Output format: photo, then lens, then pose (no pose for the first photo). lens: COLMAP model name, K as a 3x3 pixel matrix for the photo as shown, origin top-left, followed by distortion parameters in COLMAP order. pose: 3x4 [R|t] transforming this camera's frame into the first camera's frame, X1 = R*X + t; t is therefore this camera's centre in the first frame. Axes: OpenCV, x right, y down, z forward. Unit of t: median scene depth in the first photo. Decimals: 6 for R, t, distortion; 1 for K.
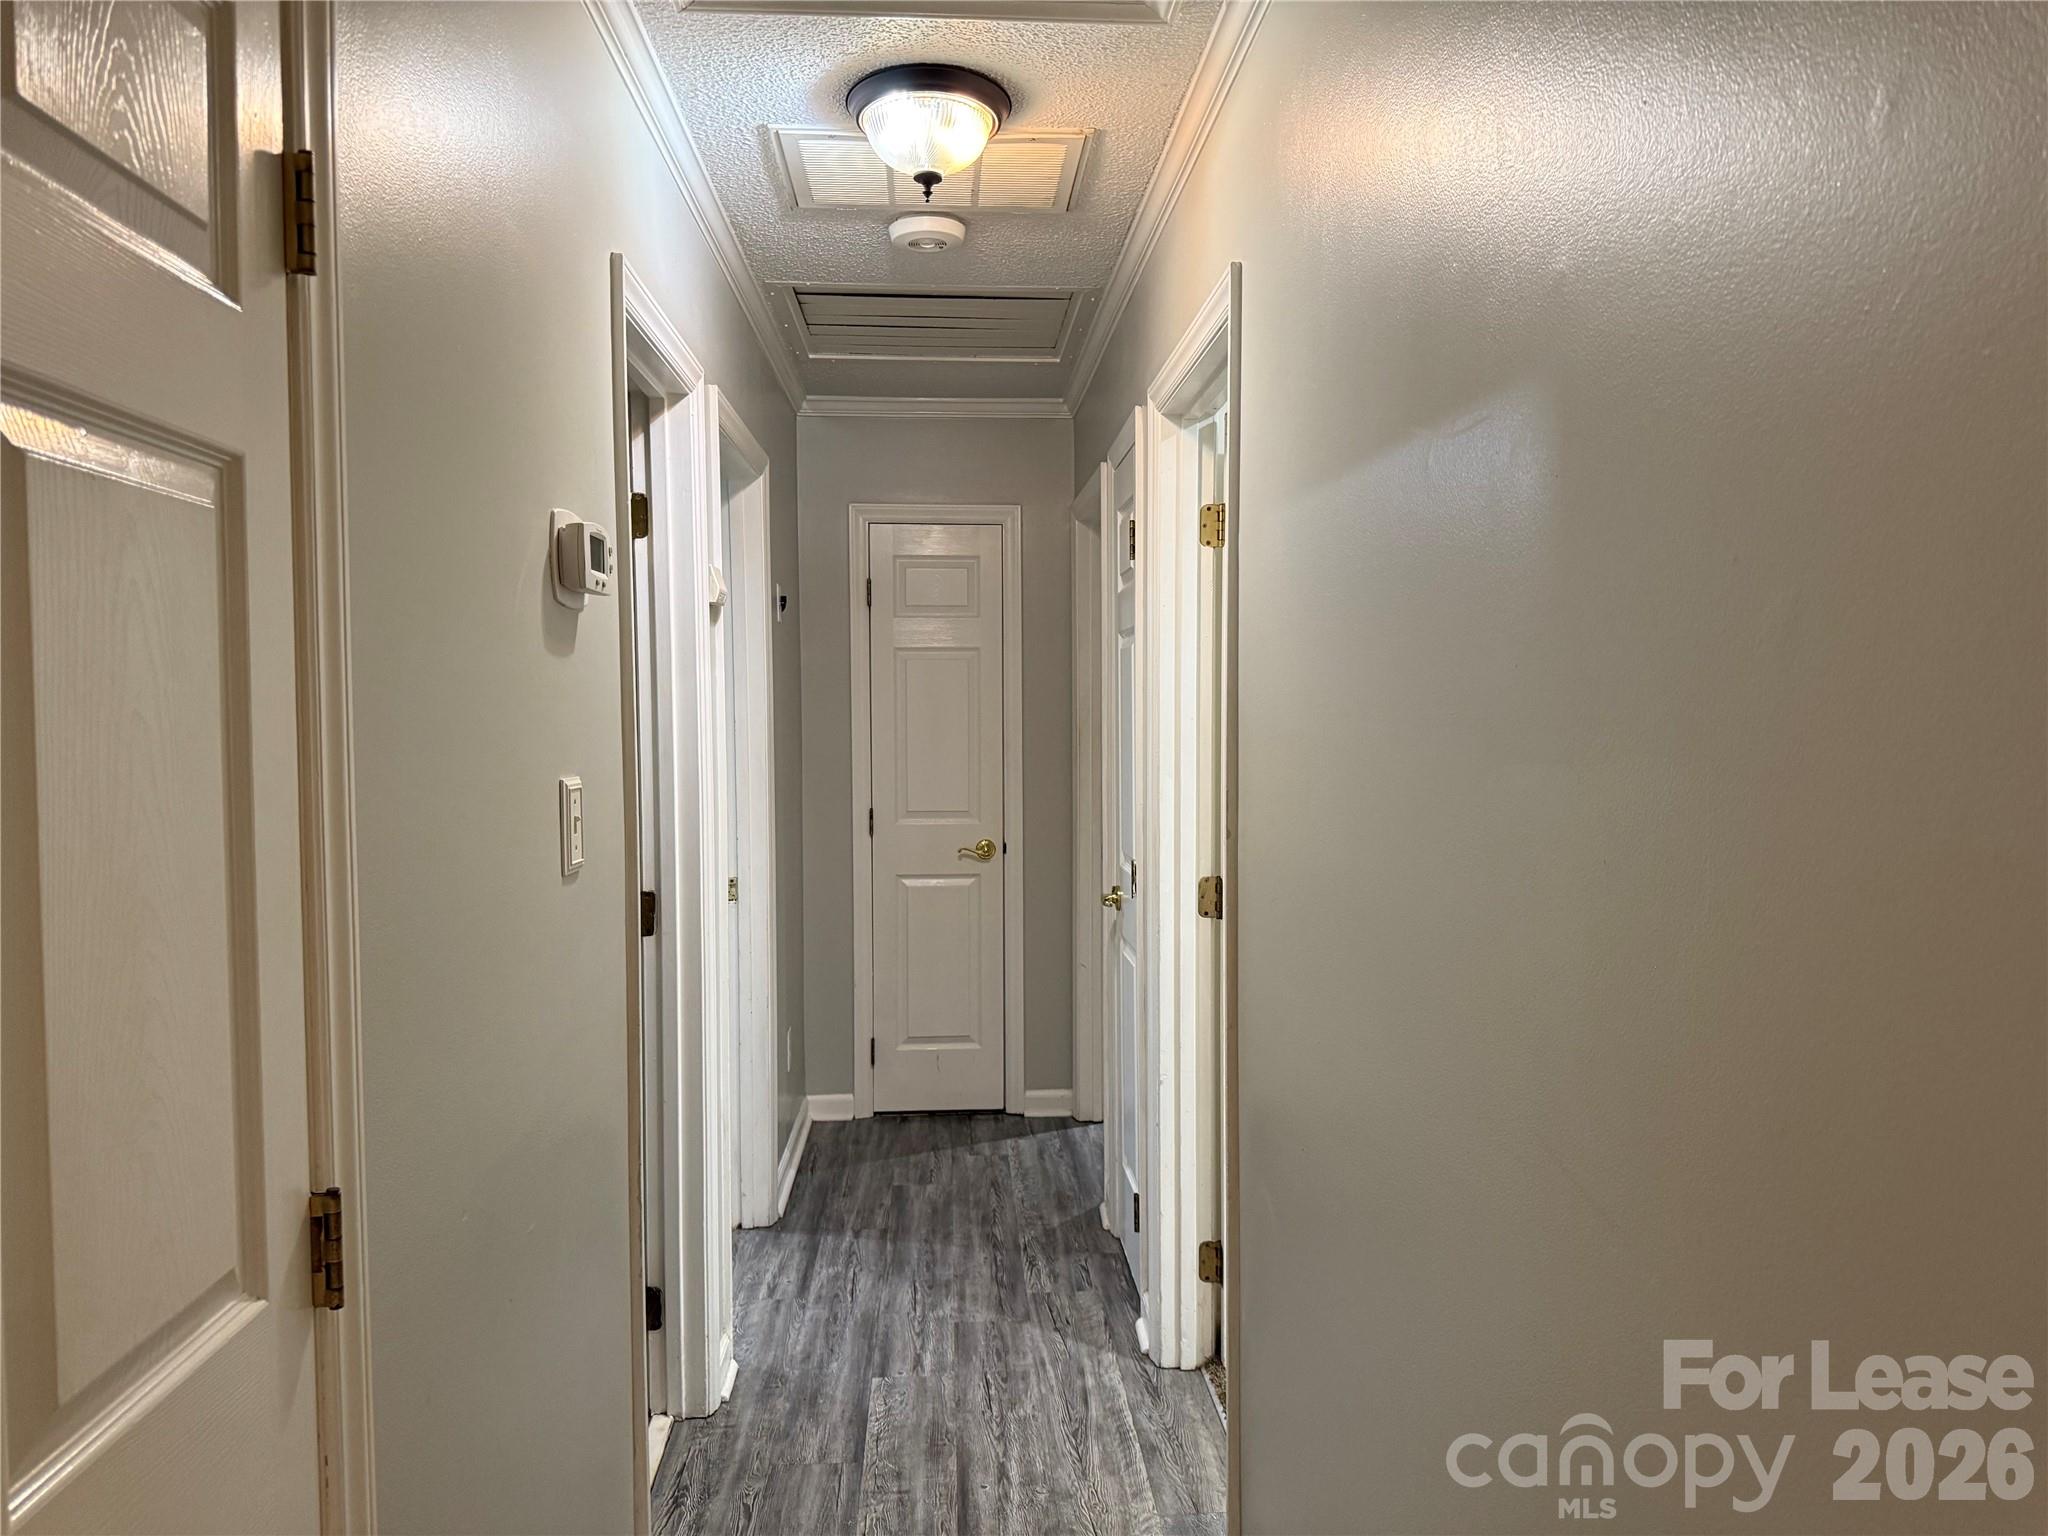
lens RADIAL K [[1438.7, 0, 1027.1], [0, 1438.7, 763.3], [0, 0, 1]] dist [0.008921, 0.000120]
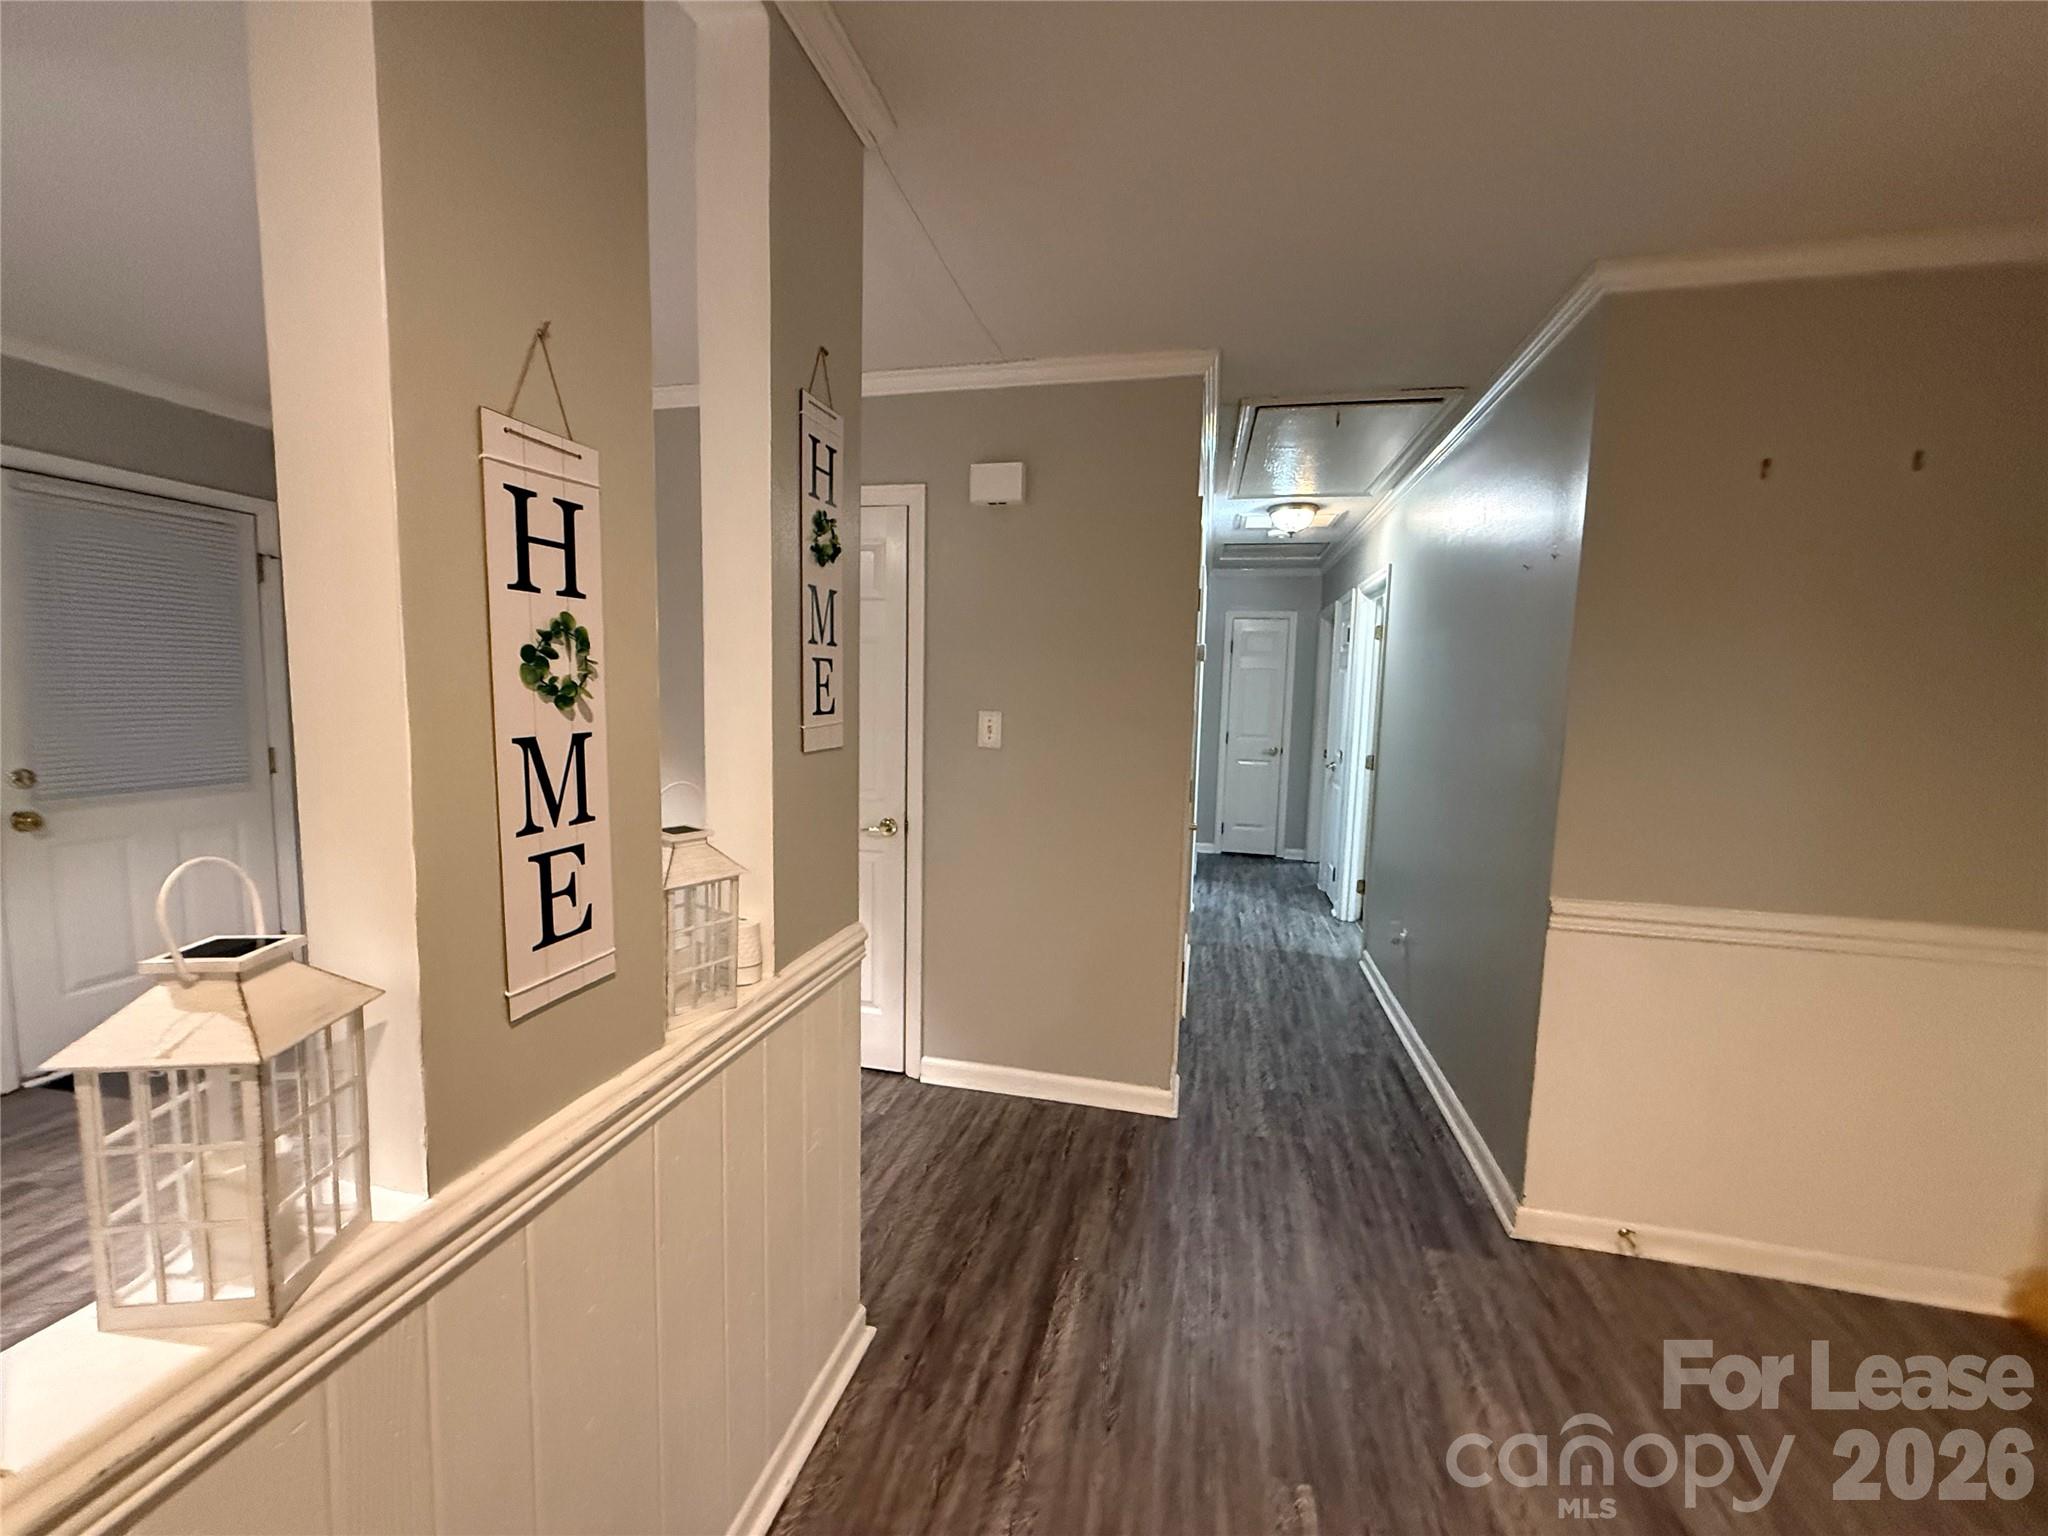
lens RADIAL K [[818.0, 0, 1017.1], [0, 818.0, 771.1], [0, 0, 1]] dist [0.003769, 0.000017]
pose [[0.957978, 0.056434, -0.281237, -0.083936], [-0.039968, 0.997152, 0.063949, 0.033732], [0.284045, -0.050021, 0.957505, -0.743649]]
